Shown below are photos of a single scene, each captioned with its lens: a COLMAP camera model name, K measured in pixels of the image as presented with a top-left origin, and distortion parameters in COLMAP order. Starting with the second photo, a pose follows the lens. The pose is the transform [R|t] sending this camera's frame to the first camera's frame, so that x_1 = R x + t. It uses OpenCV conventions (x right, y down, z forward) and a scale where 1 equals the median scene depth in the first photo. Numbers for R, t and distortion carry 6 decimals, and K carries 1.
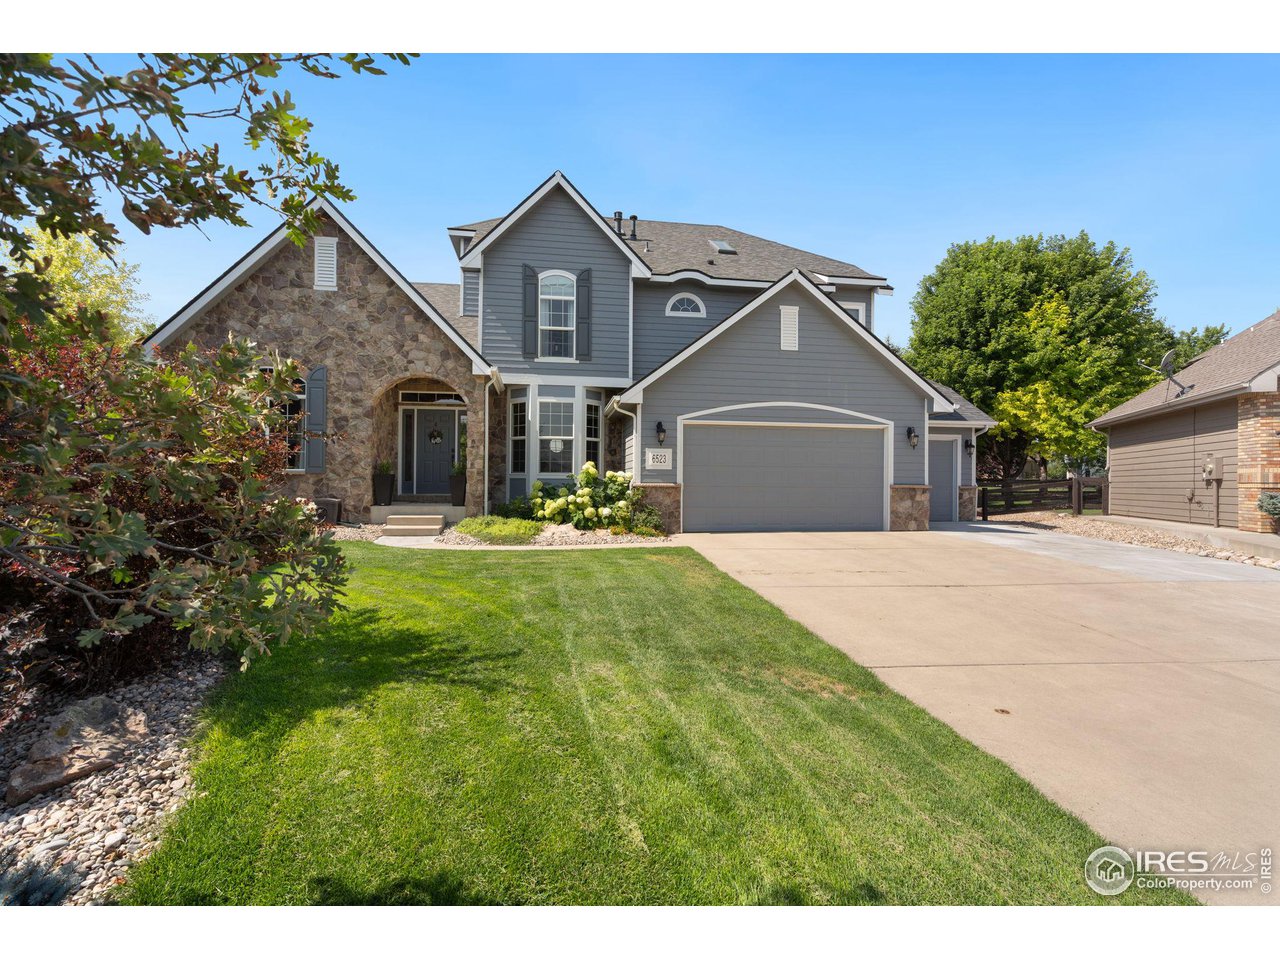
lens RADIAL K [[586.6, 0, 634.0], [0, 586.6, 477.4], [0, 0, 1]] dist [0.001934, -0.000008]
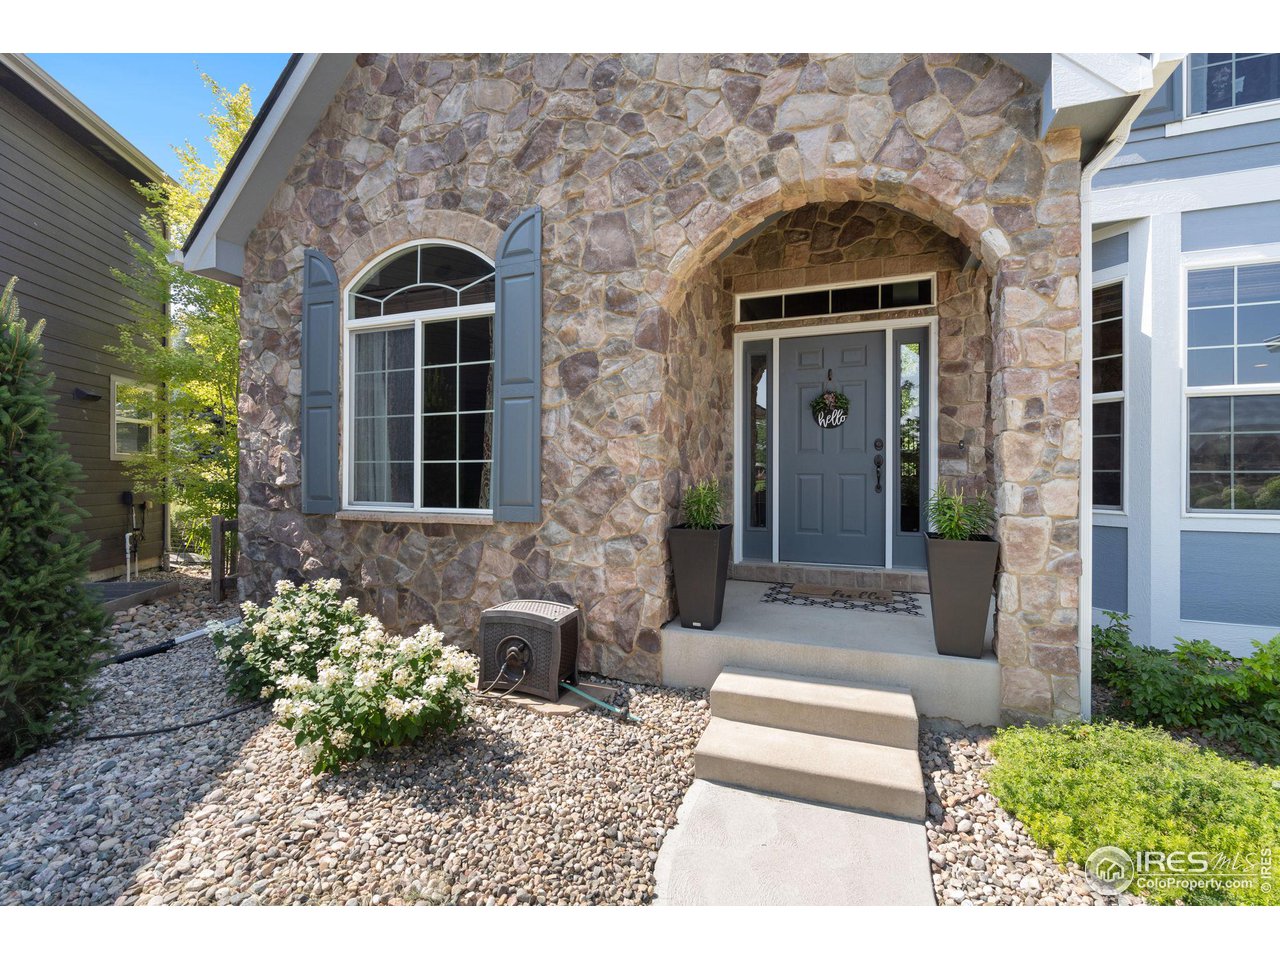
lens RADIAL K [[586.6, 0, 639.0], [0, 586.6, 474.8], [0, 0, 1]] dist [0.001934, -0.000008]
pose [[0.873251, -0.005588, -0.487239, -0.305561], [0.008731, 0.999953, 0.004181, -0.035343], [0.487193, -0.007905, 0.873259, 0.720226]]
